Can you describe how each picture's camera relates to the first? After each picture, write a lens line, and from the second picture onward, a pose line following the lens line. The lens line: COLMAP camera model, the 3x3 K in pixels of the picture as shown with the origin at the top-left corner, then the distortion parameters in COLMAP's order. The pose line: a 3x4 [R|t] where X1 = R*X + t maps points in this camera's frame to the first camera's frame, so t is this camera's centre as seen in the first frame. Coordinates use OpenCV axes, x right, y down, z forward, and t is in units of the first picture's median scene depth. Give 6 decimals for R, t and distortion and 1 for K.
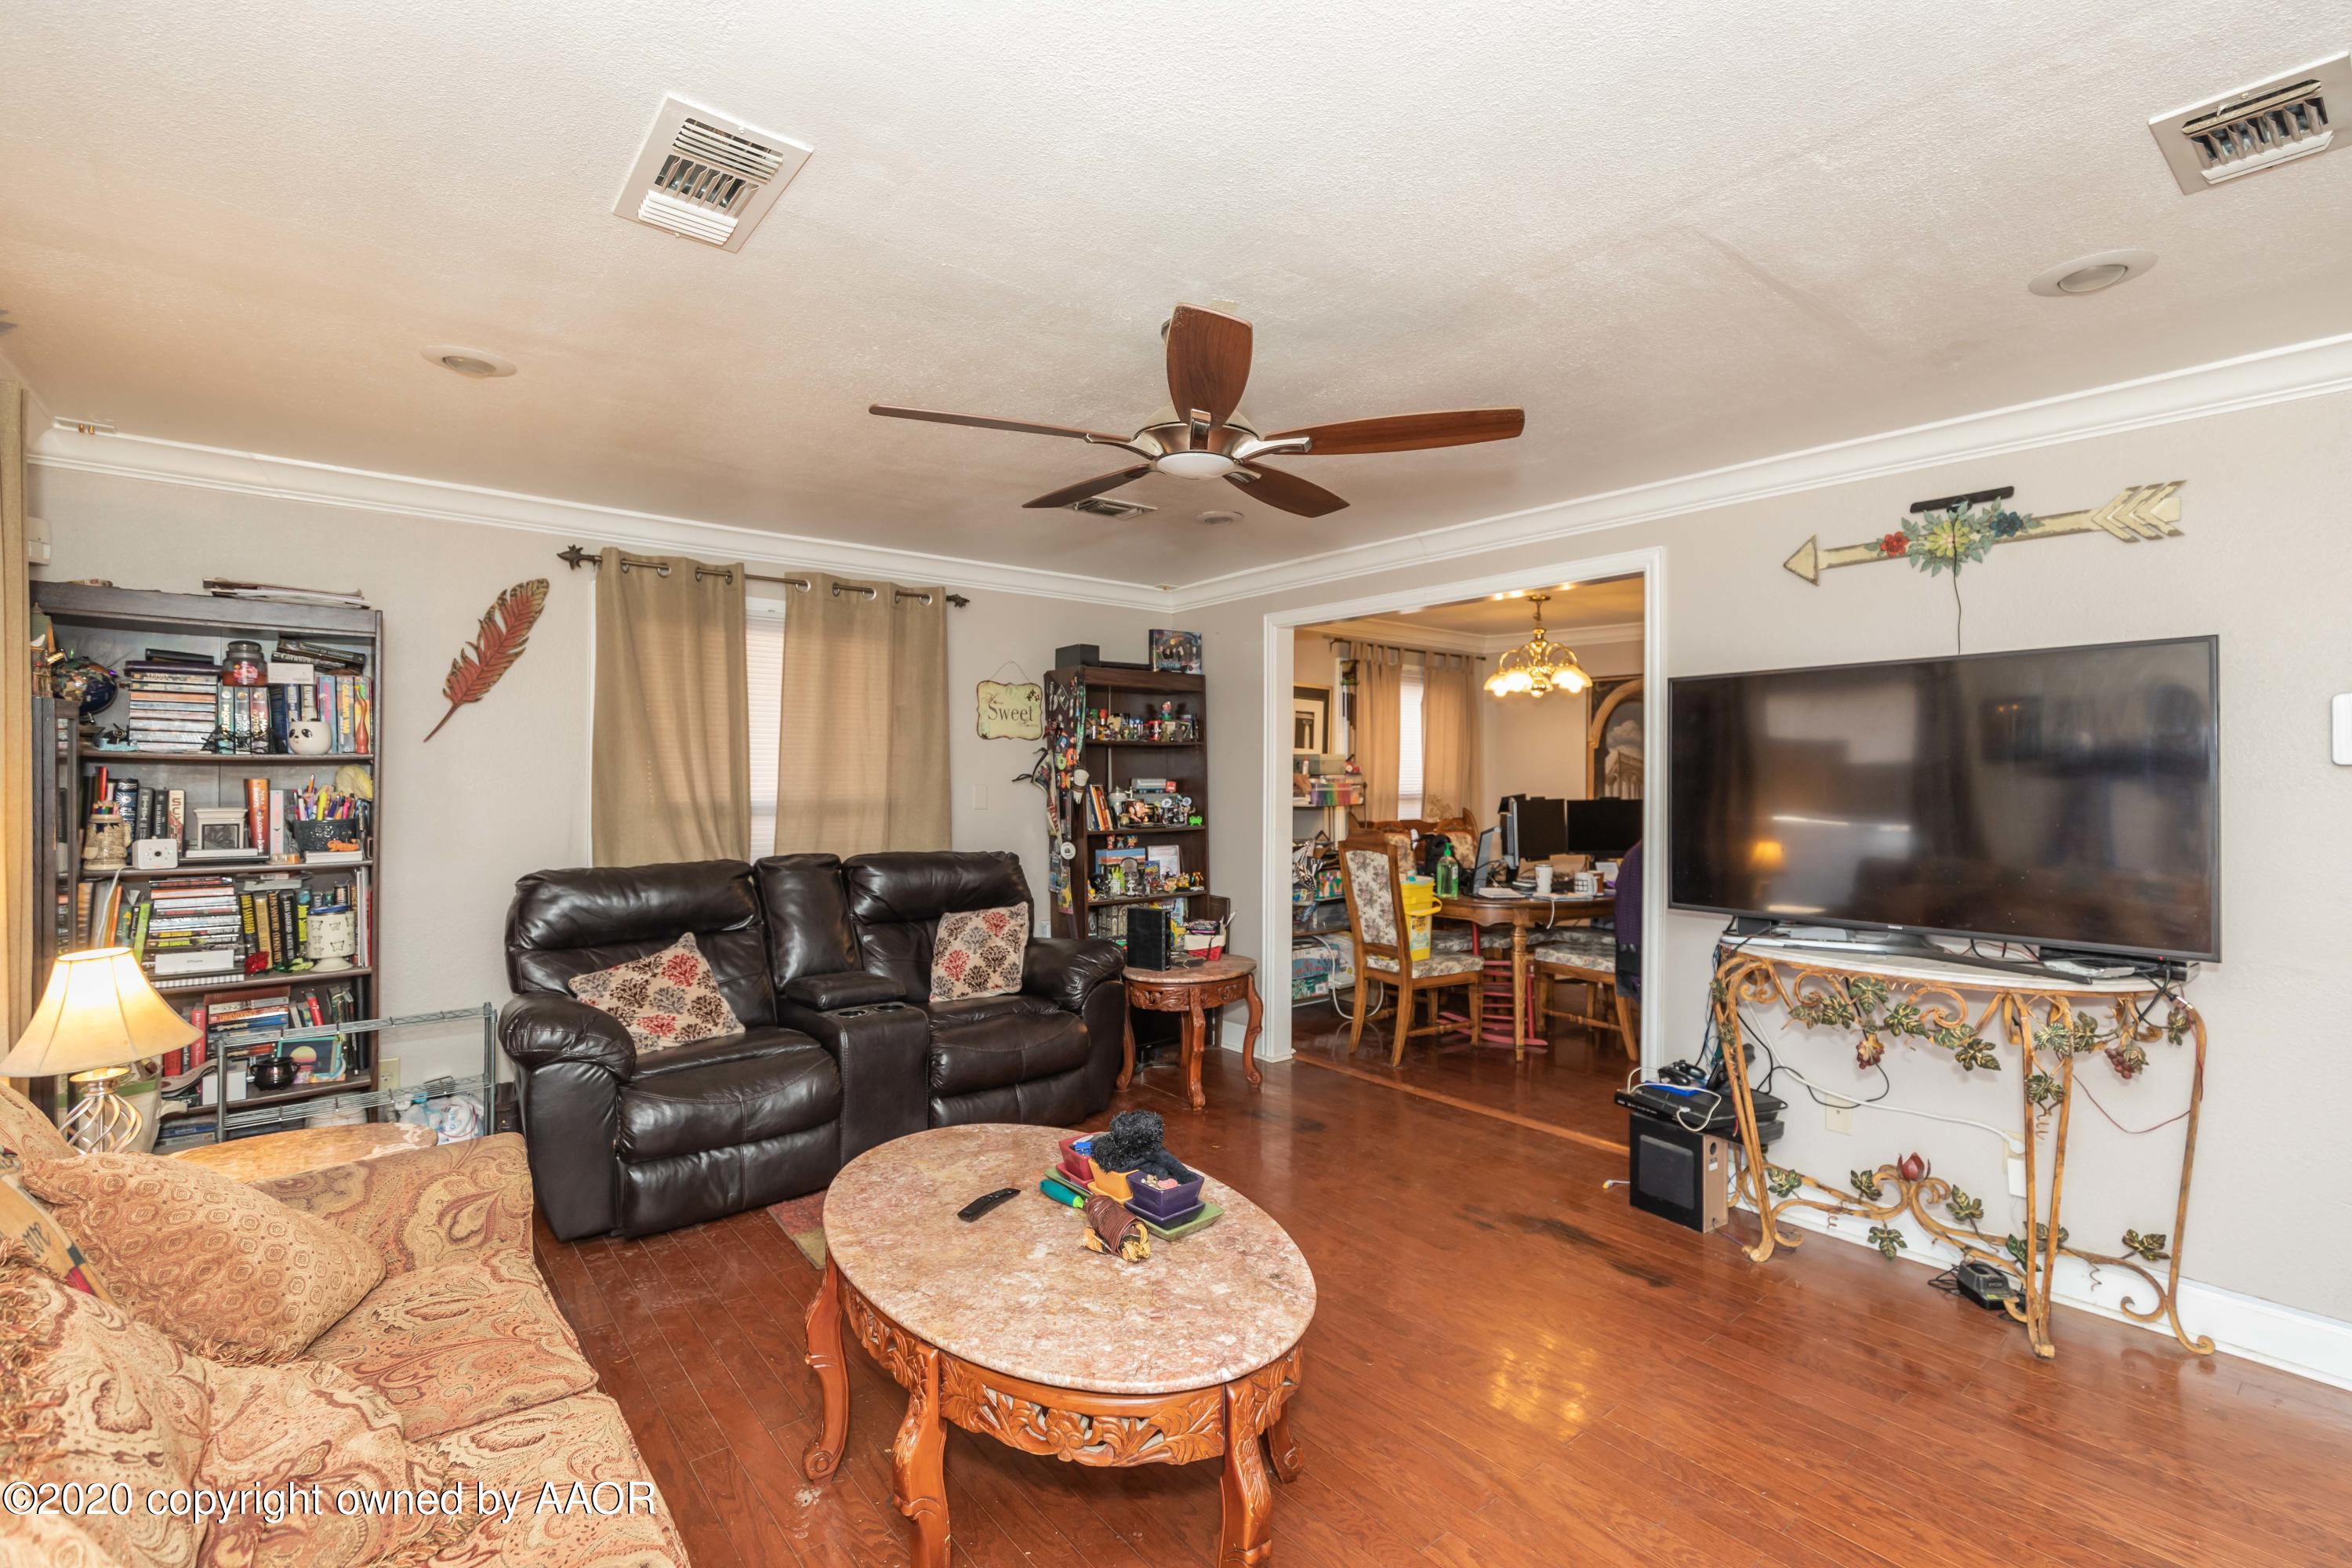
lens RADIAL K [[1039.3, 0, 1194.6], [0, 1039.3, 771.4], [0, 0, 1]] dist [0.002167, -0.000320]
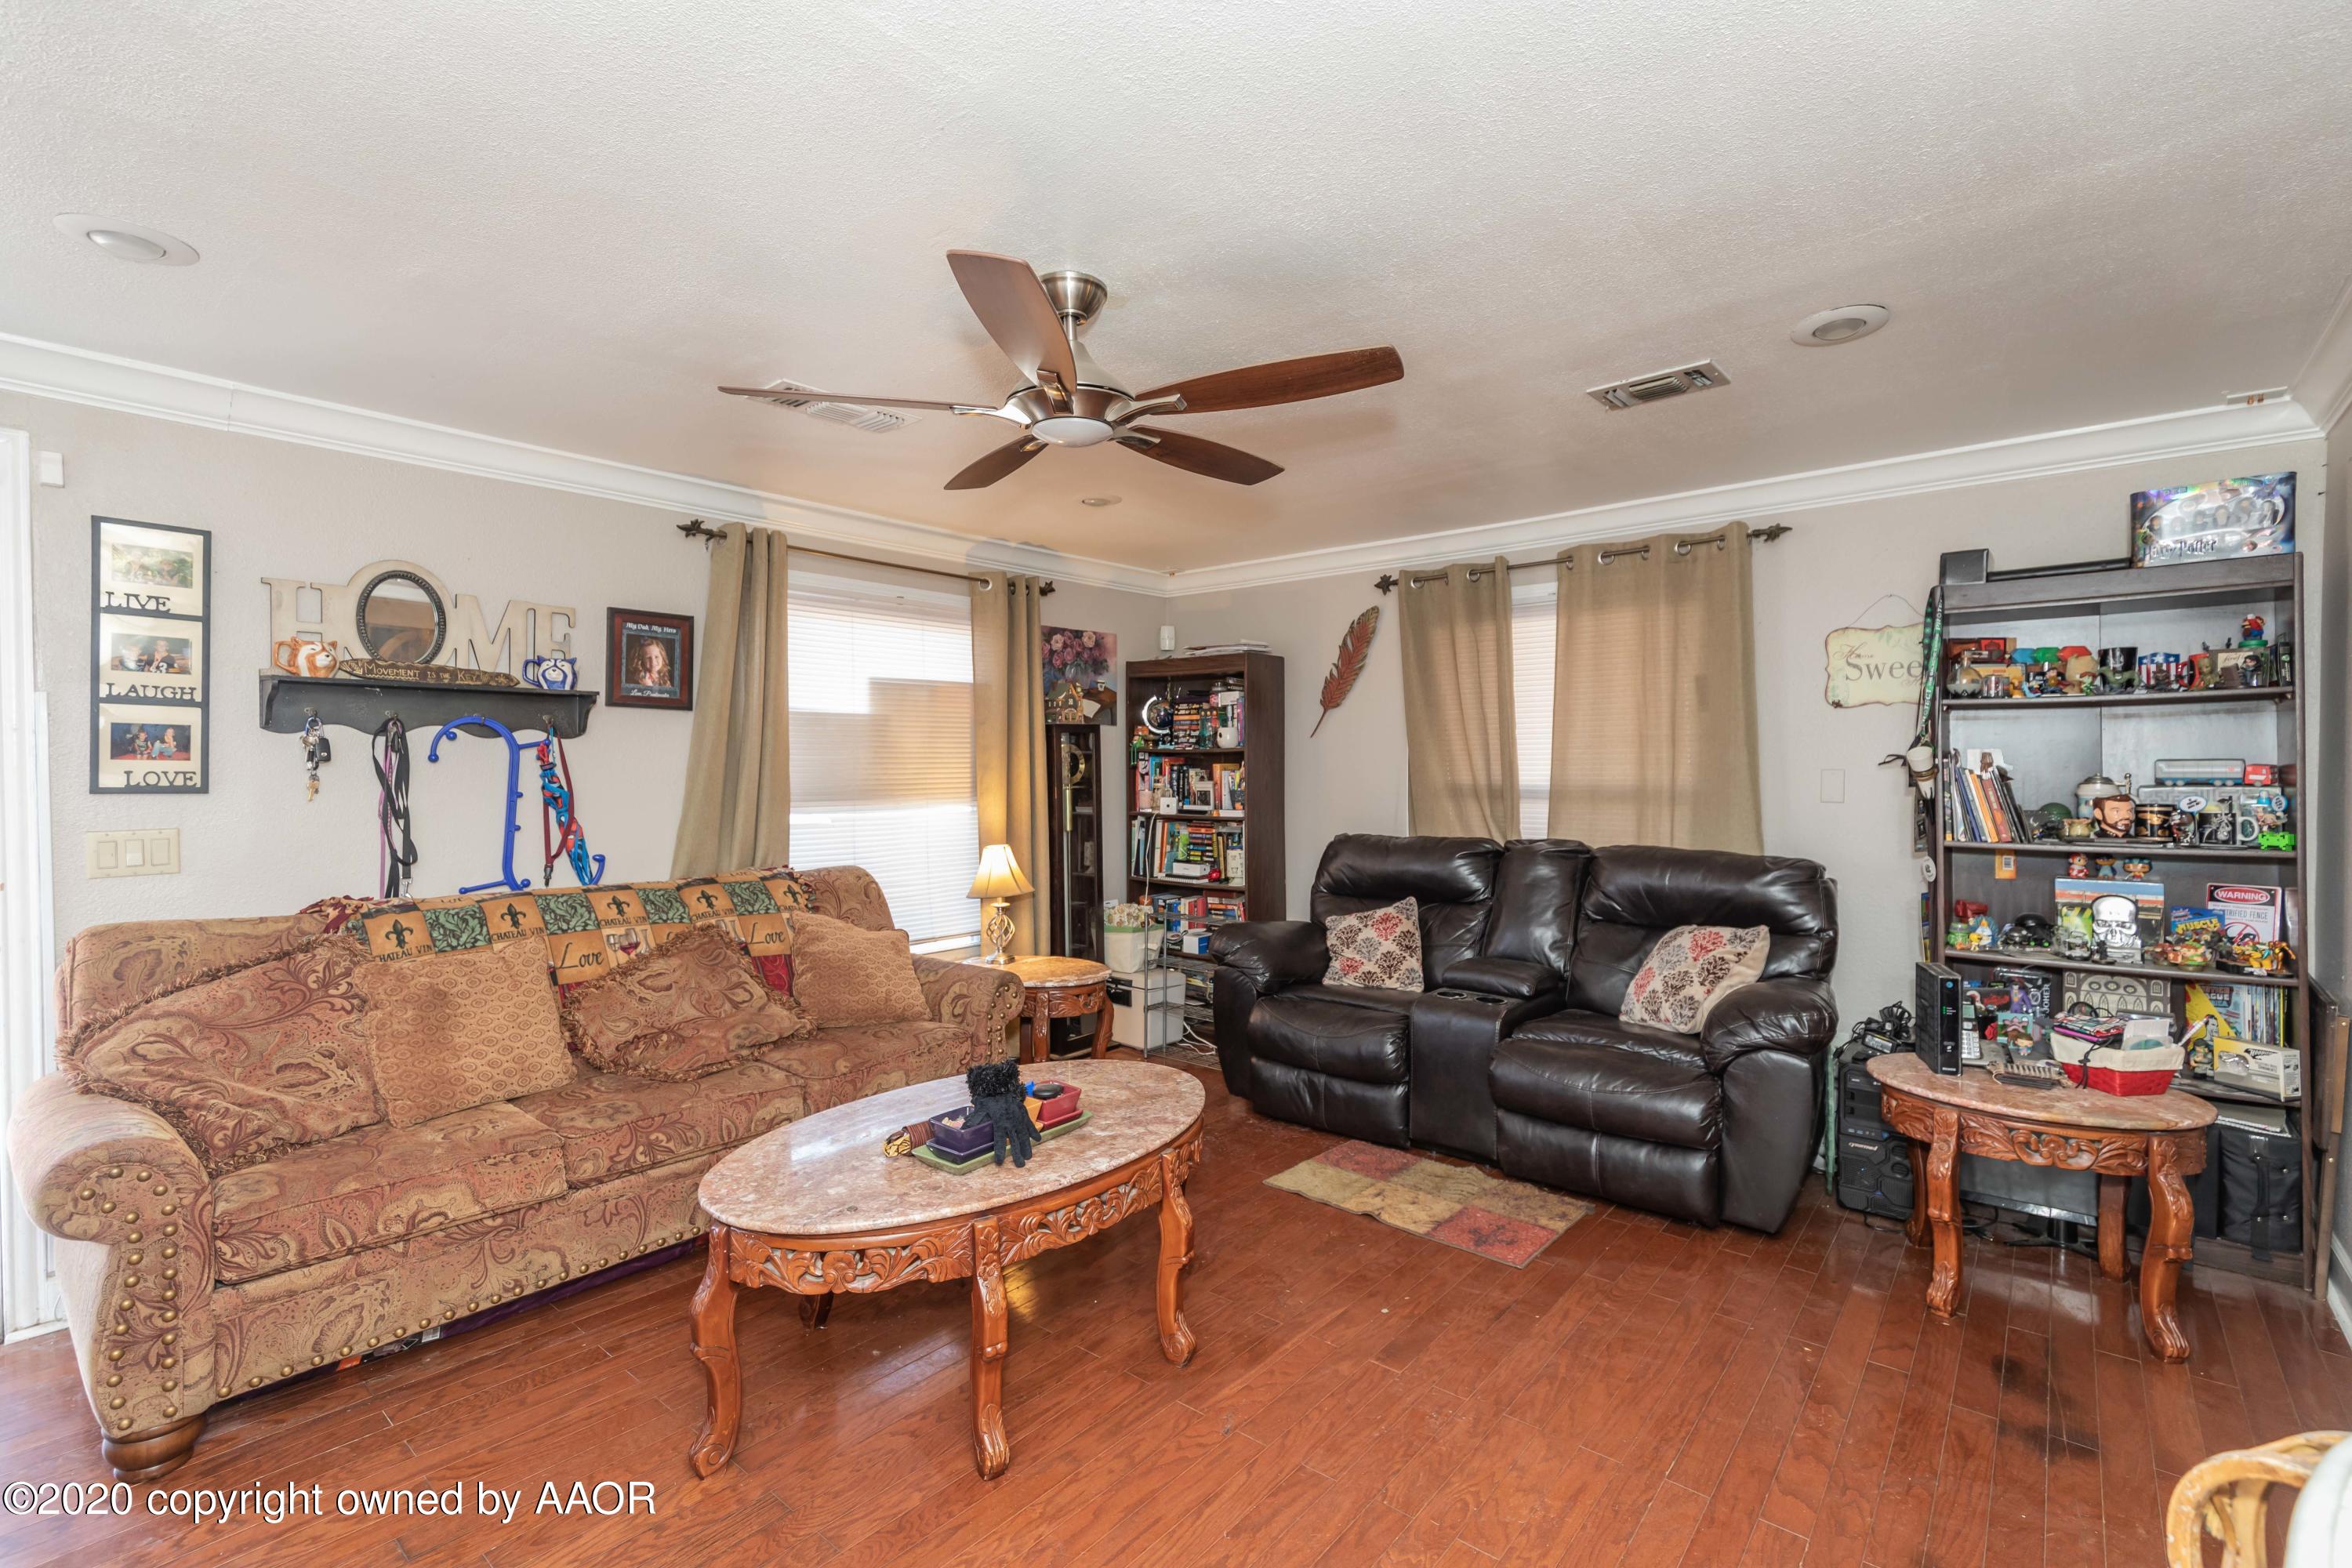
lens RADIAL K [[1039.3, 0, 1209.4], [0, 1039.3, 787.0], [0, 0, 1]] dist [0.002167, -0.000320]
pose [[0.192602, 0.017524, -0.981121, 0.531564], [0.007143, 0.999789, 0.019260, 0.009197], [0.981251, -0.010718, 0.192436, 0.504931]]
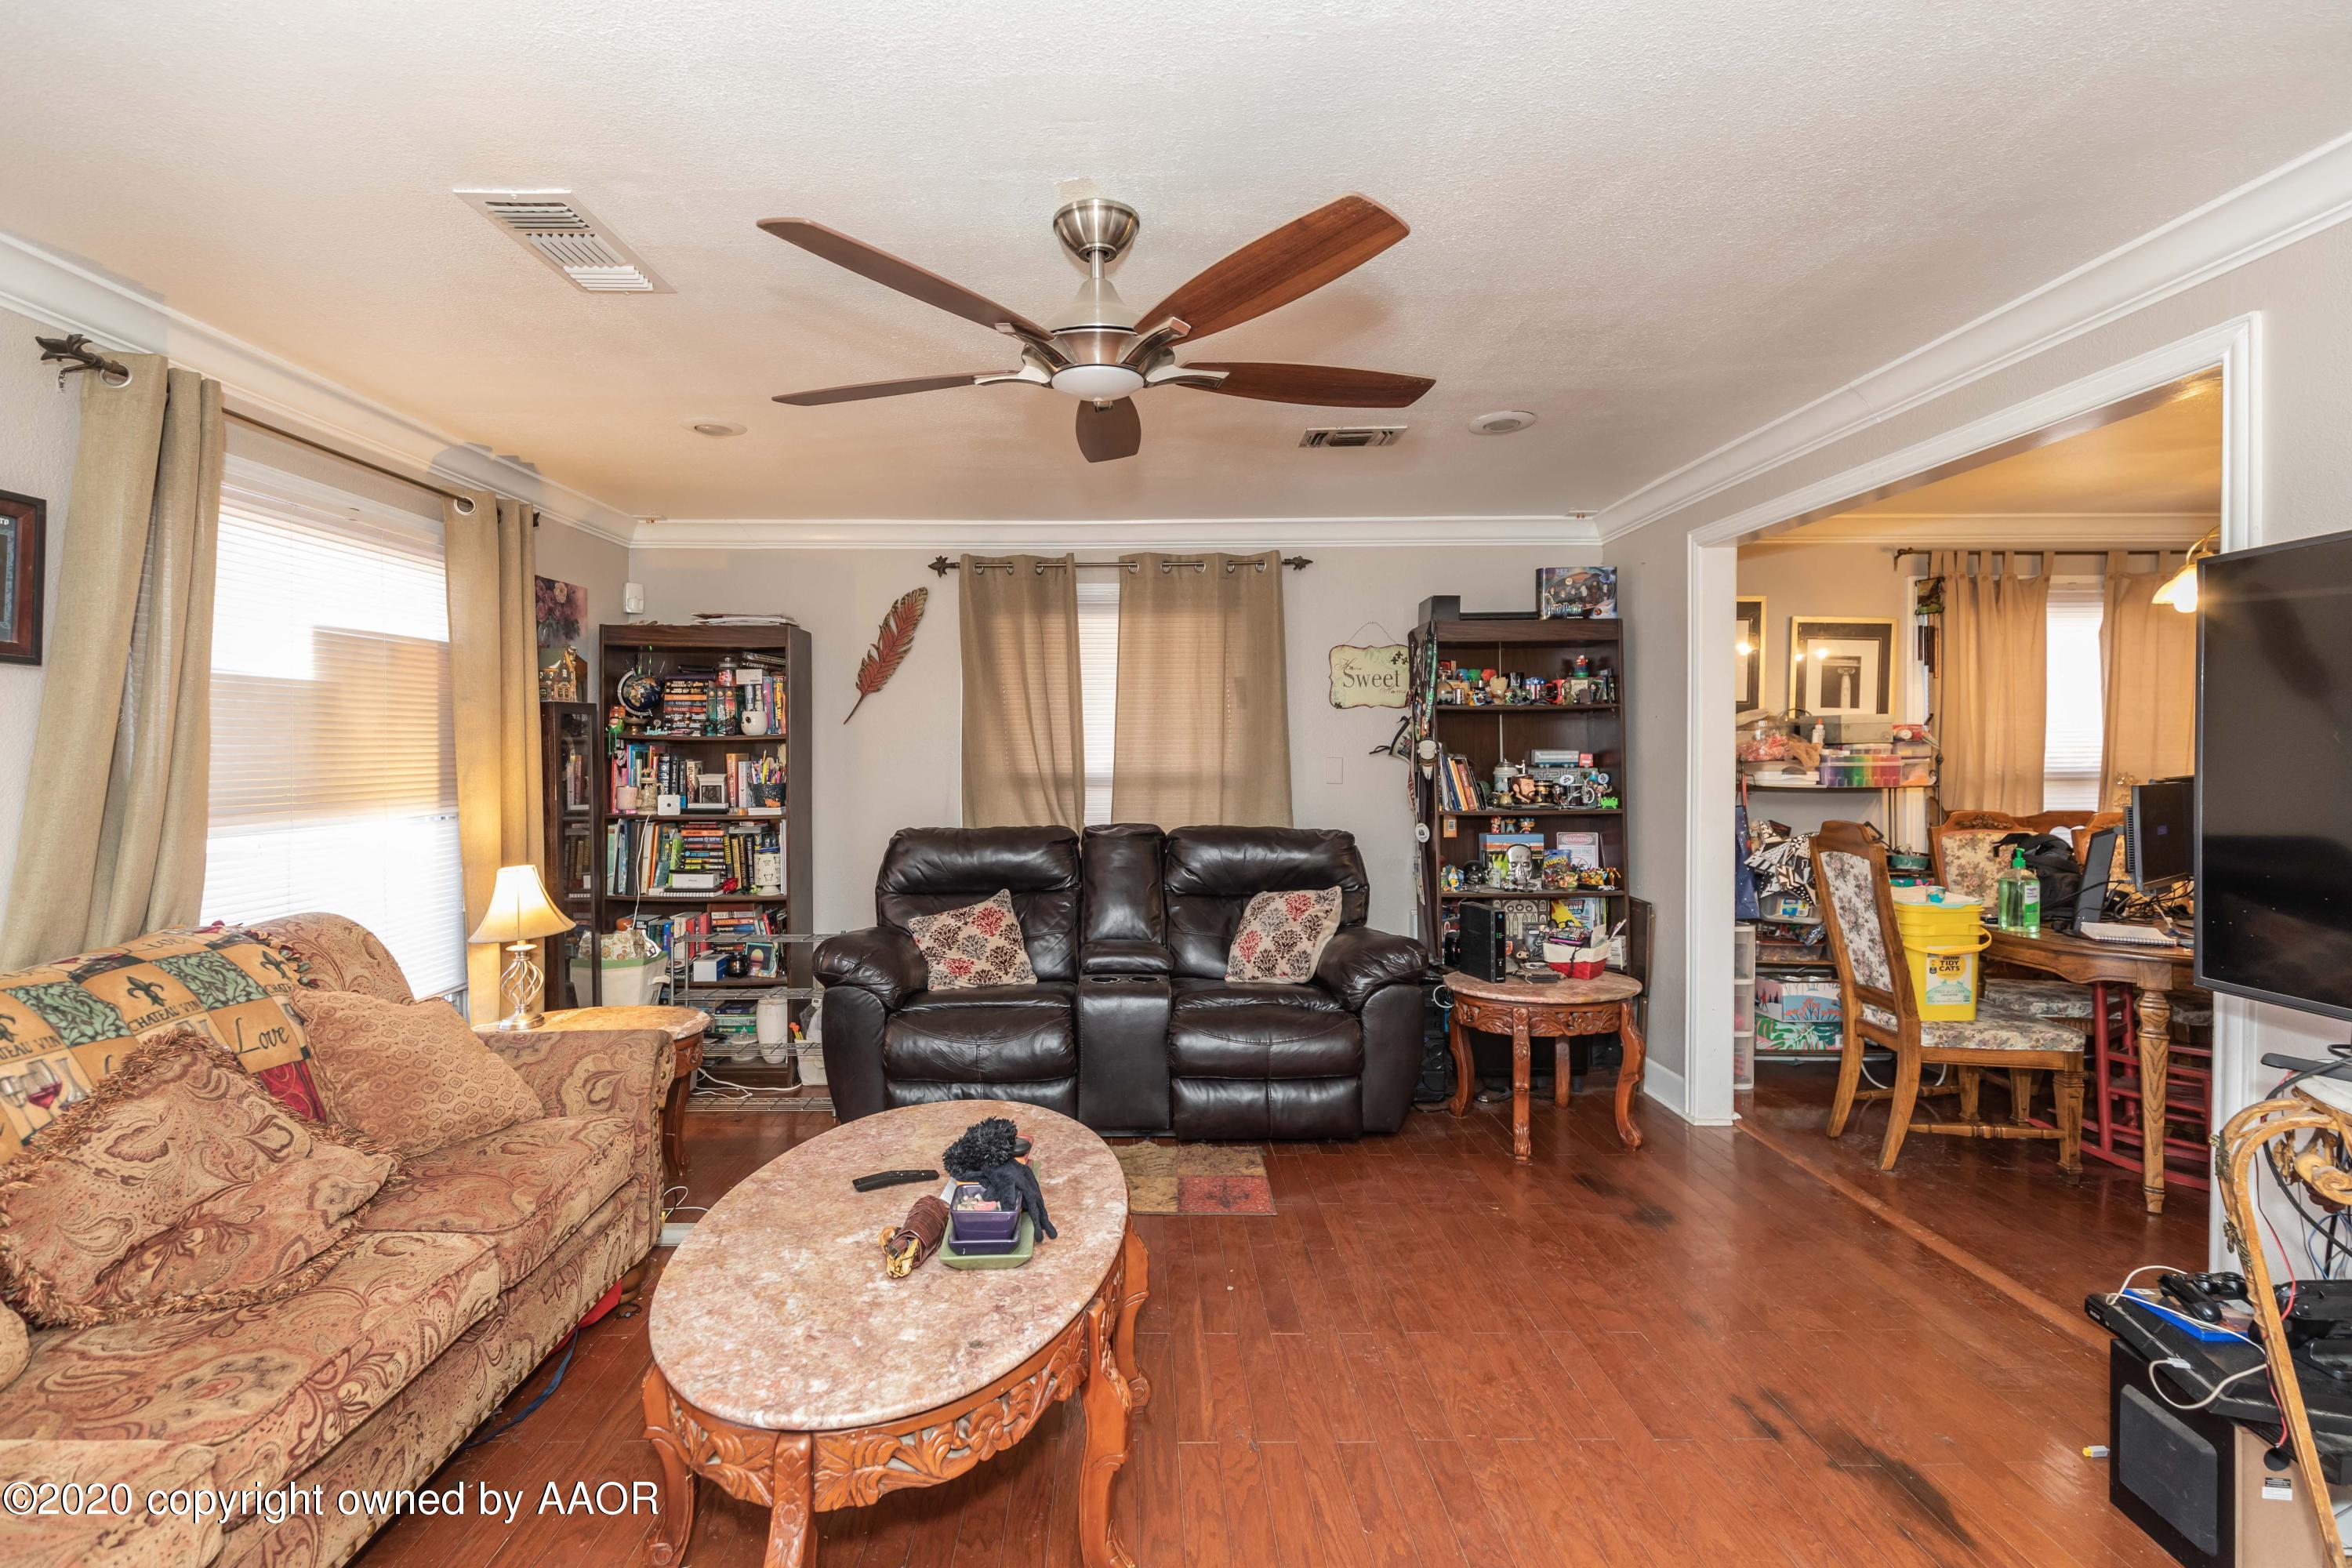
lens RADIAL K [[1061.5, 0, 1138.0], [0, 1061.5, 757.4], [0, 0, 1]] dist [0.003200, -0.001244]
pose [[0.772334, 0.000261, -0.635217, 0.316192], [0.007916, 0.999918, 0.010036, 0.002029], [0.635168, -0.012779, 0.772269, 0.186709]]
